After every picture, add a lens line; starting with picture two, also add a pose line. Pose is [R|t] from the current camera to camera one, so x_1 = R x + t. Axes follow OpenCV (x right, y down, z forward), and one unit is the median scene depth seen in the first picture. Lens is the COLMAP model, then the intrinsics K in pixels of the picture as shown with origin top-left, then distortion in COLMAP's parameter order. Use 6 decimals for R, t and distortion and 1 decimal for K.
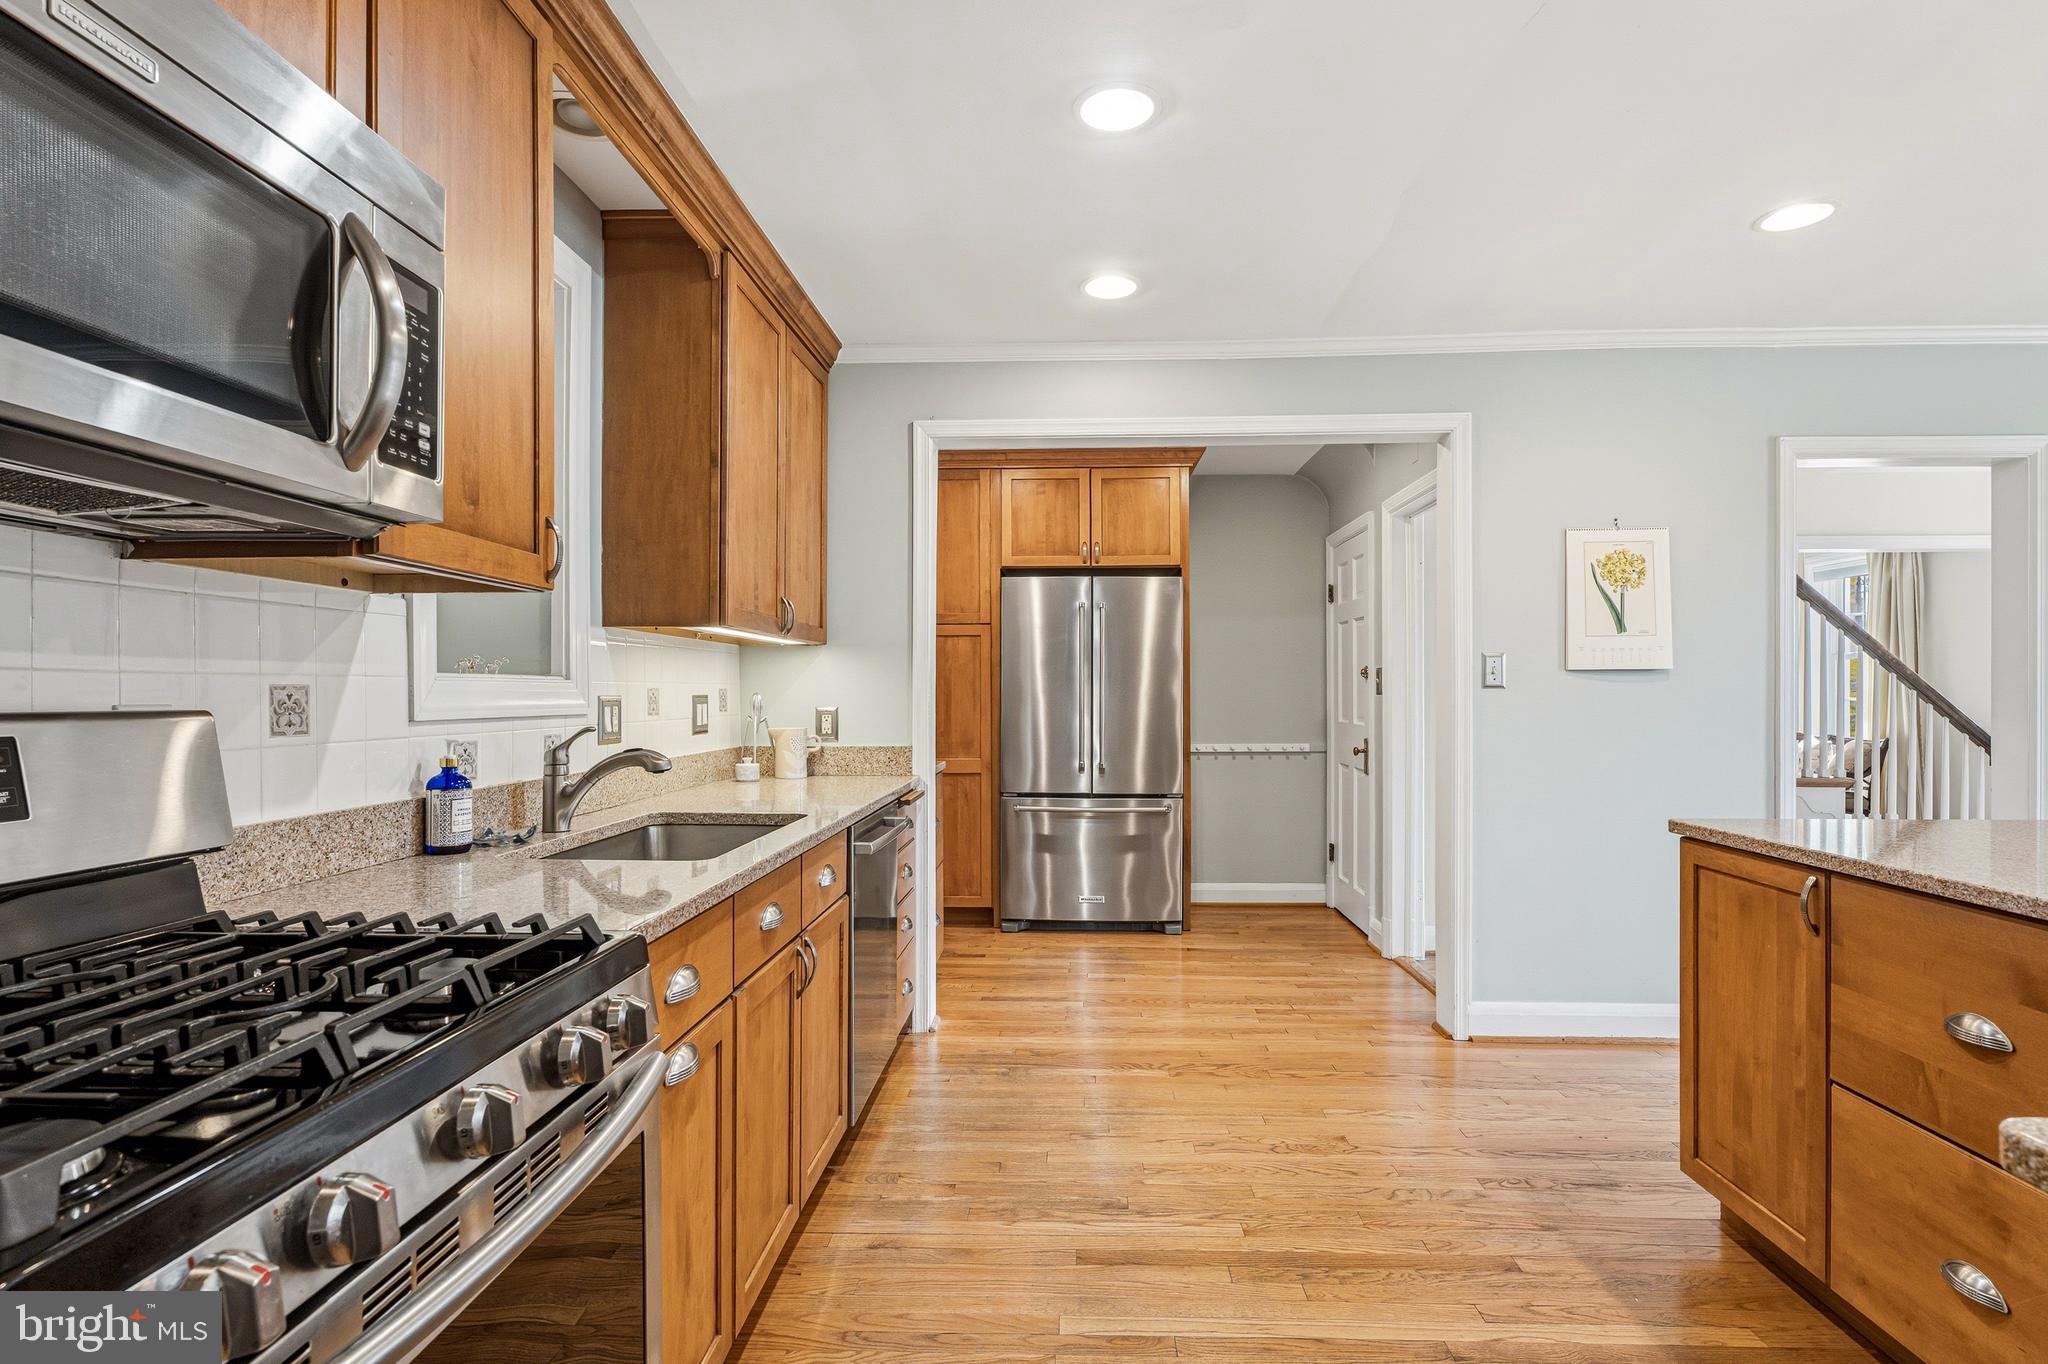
lens RADIAL K [[938.5, 0, 1035.8], [0, 938.5, 687.6], [0, 0, 1]] dist [0.000642, -0.000216]
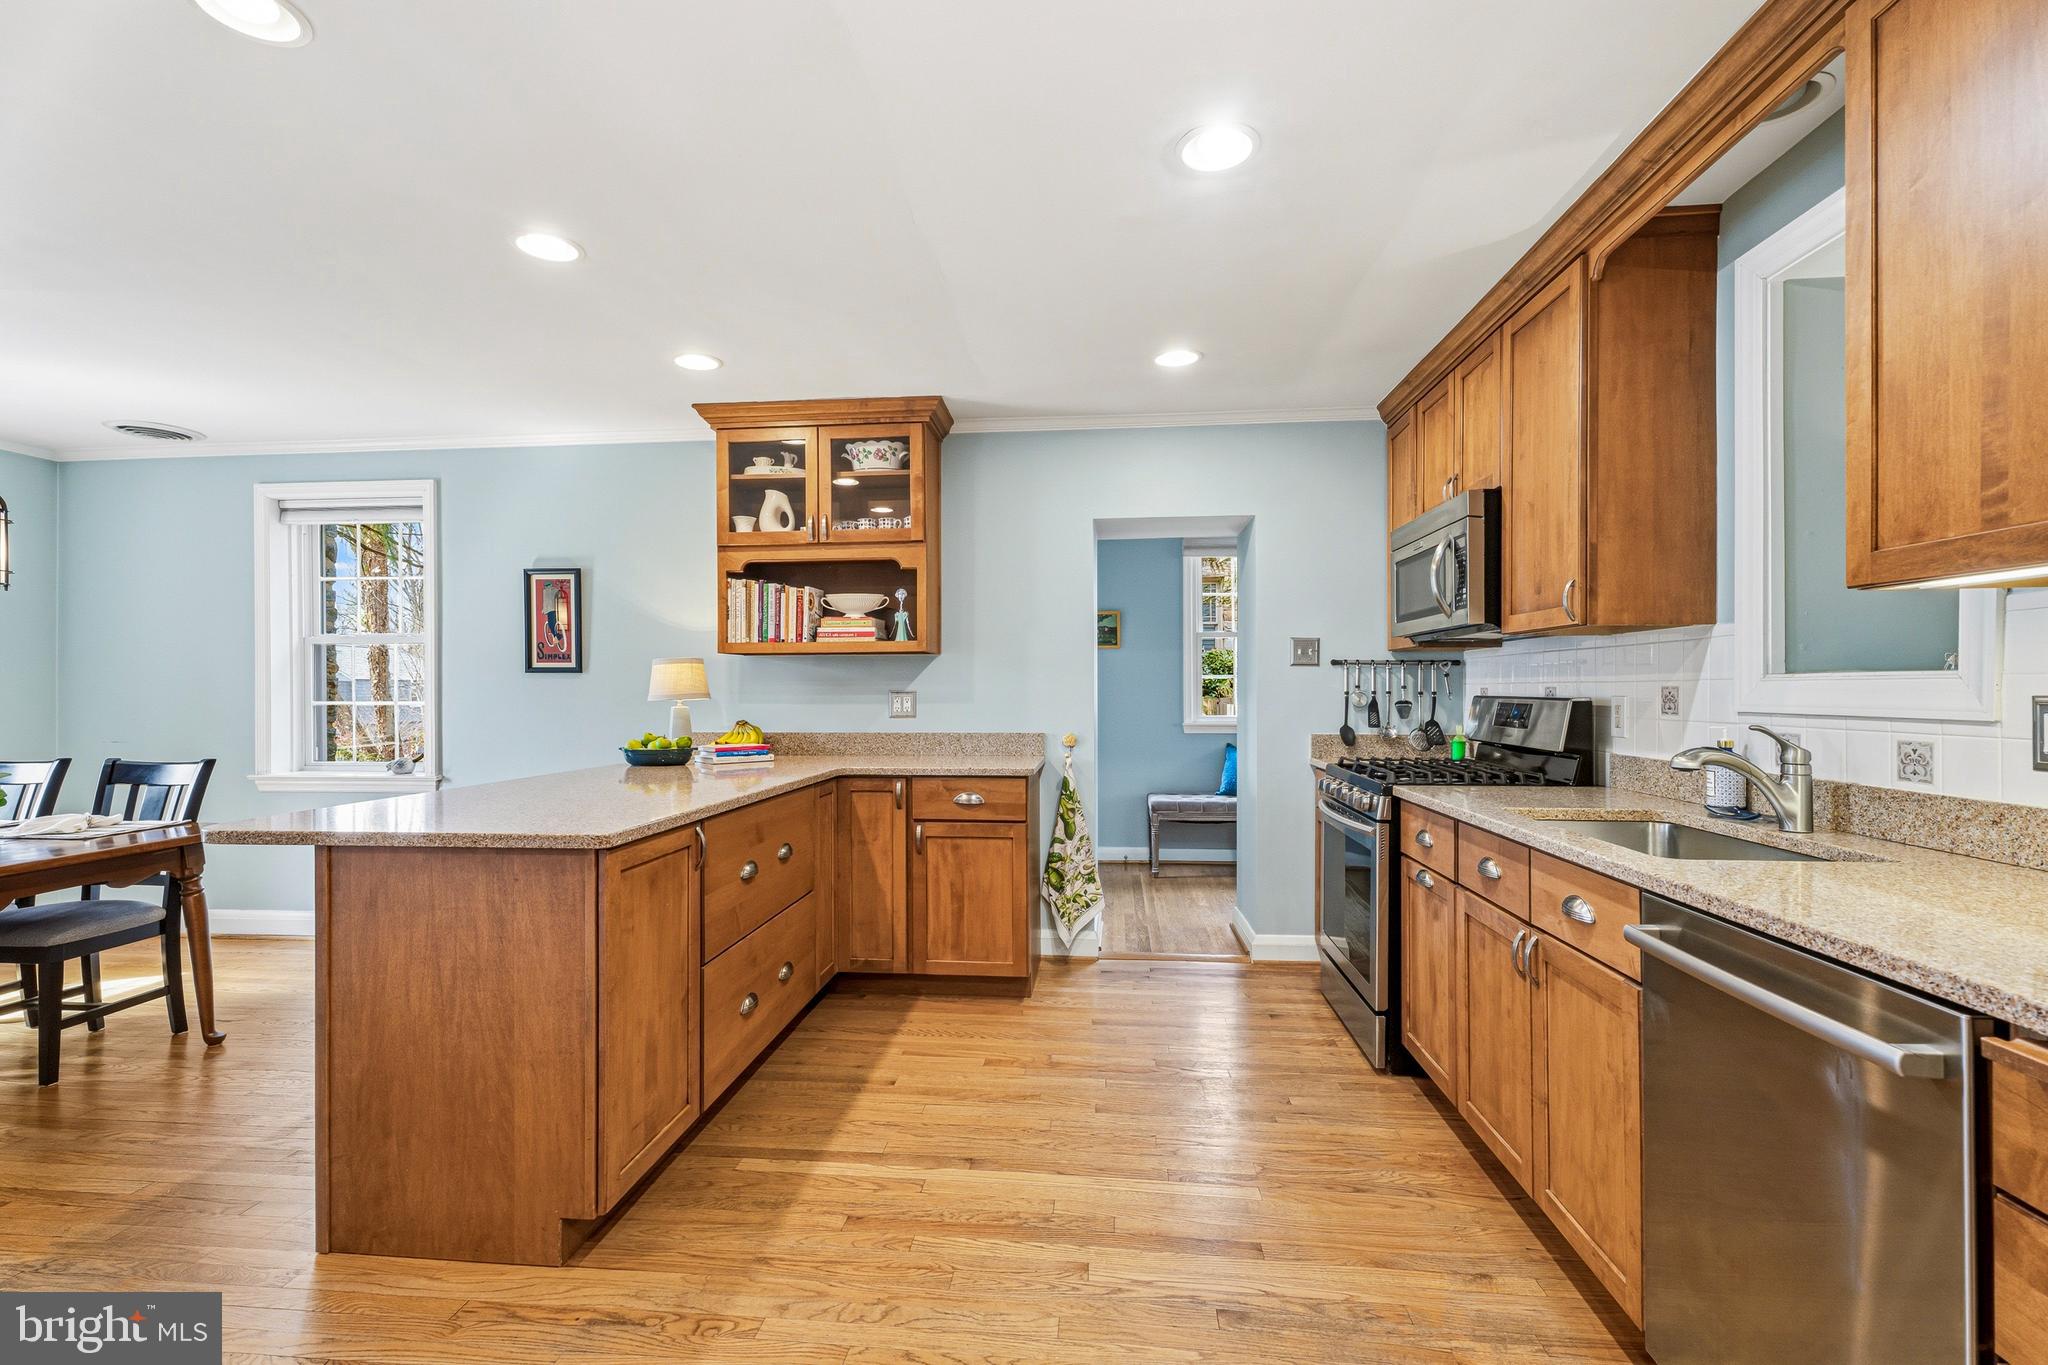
lens RADIAL K [[900.8, 0, 1010.0], [0, 900.8, 690.6], [0, 0, 1]] dist [0.004369, 0.000202]
pose [[-0.997864, 0.002263, 0.065284, 0.252419], [0.002099, 0.999994, -0.002575, 0.005171], [-0.065289, -0.002432, -0.997863, 2.010174]]
